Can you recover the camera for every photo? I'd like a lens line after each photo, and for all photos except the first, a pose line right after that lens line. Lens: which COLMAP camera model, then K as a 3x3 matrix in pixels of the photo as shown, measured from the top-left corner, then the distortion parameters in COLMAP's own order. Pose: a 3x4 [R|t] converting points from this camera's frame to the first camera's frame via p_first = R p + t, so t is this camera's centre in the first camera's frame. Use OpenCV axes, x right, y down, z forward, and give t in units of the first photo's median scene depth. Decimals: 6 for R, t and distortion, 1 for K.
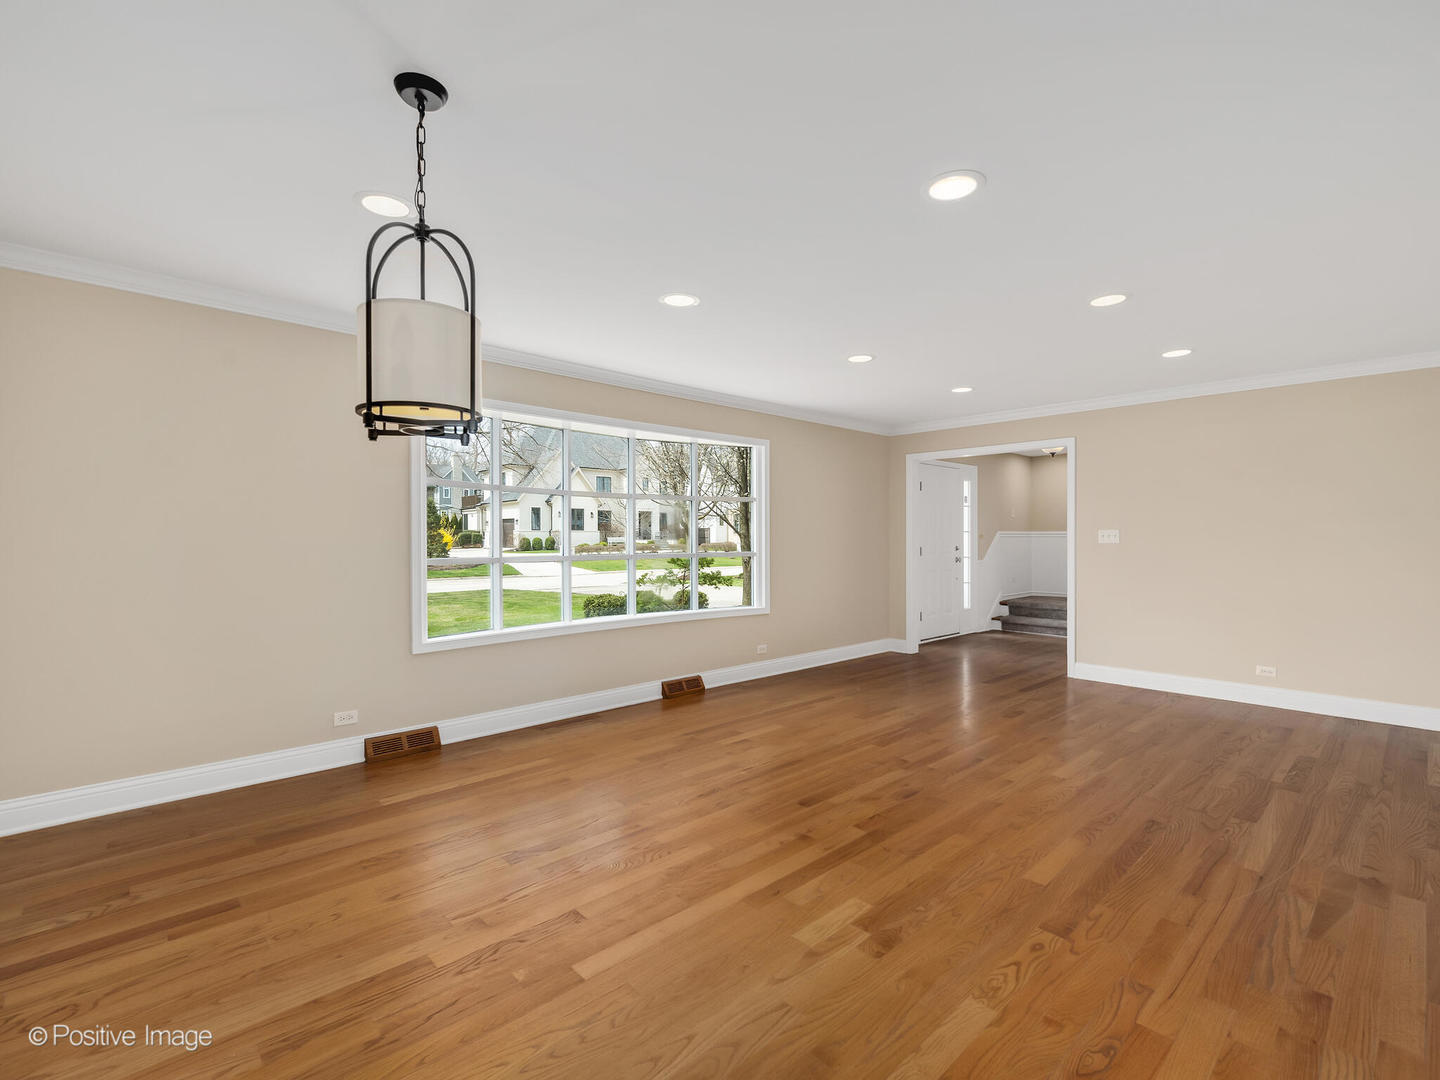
lens RADIAL K [[661.2, 0, 718.9], [0, 661.2, 541.9], [0, 0, 1]] dist [0.000206, -0.001195]
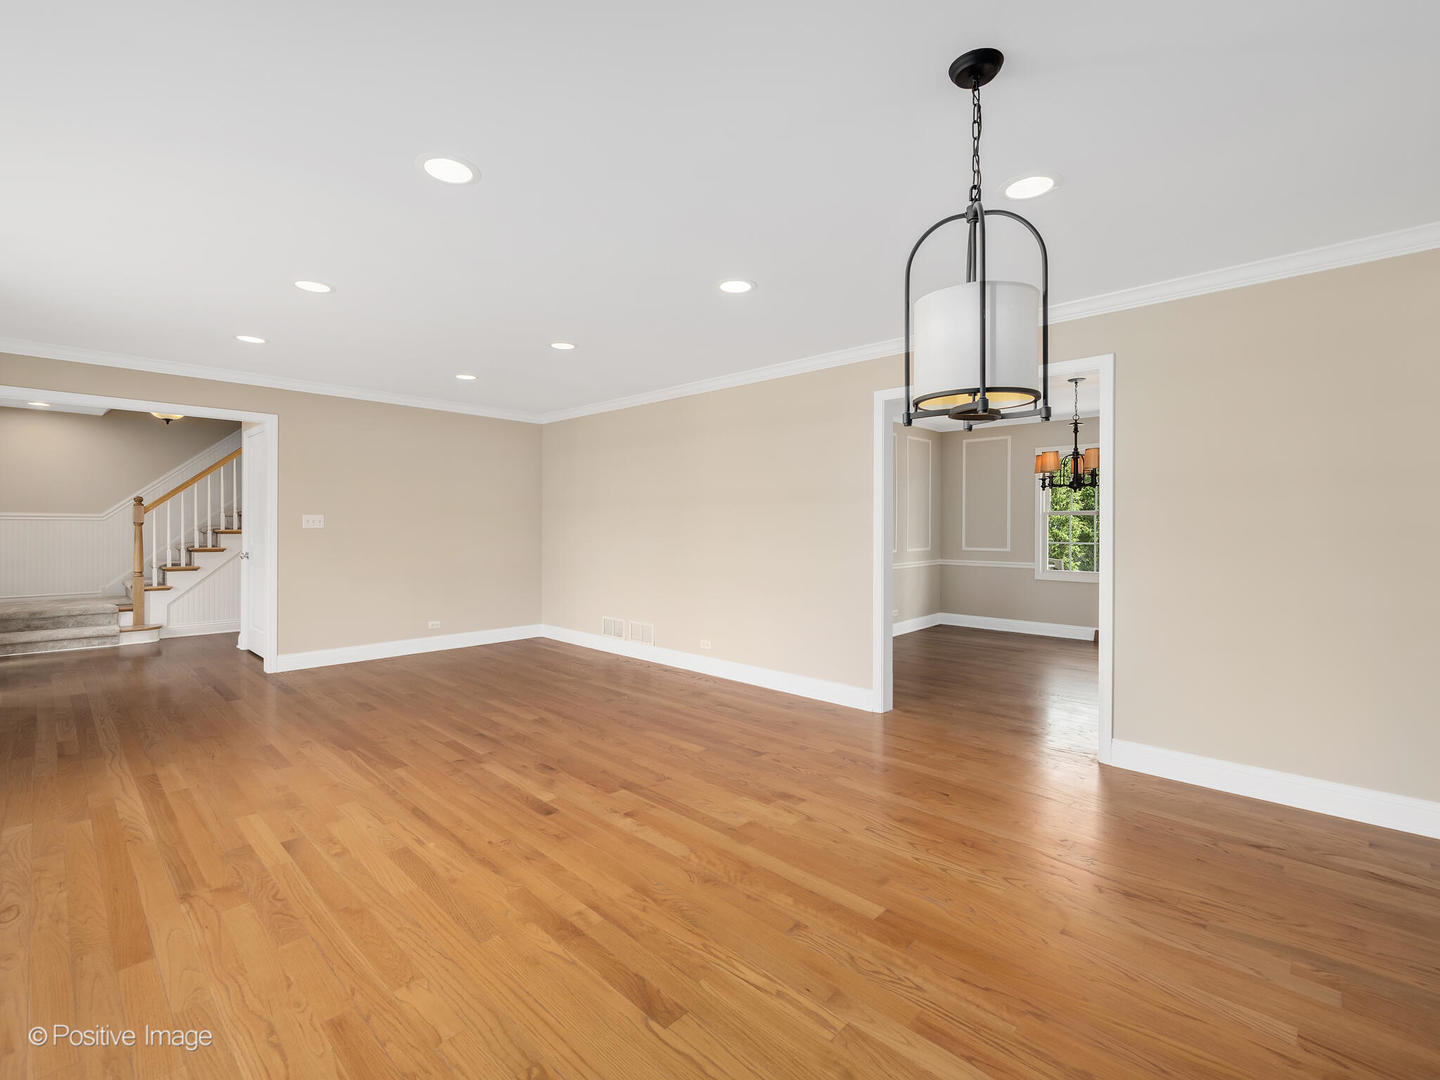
lens RADIAL K [[661.2, 0, 711.5], [0, 661.2, 527.8], [0, 0, 1]] dist [0.000206, -0.001195]
pose [[-0.064131, -0.004750, 0.997930, -0.796534], [0.002077, 0.999986, 0.004893, -0.003674], [-0.997939, 0.002386, -0.064120, 0.826249]]
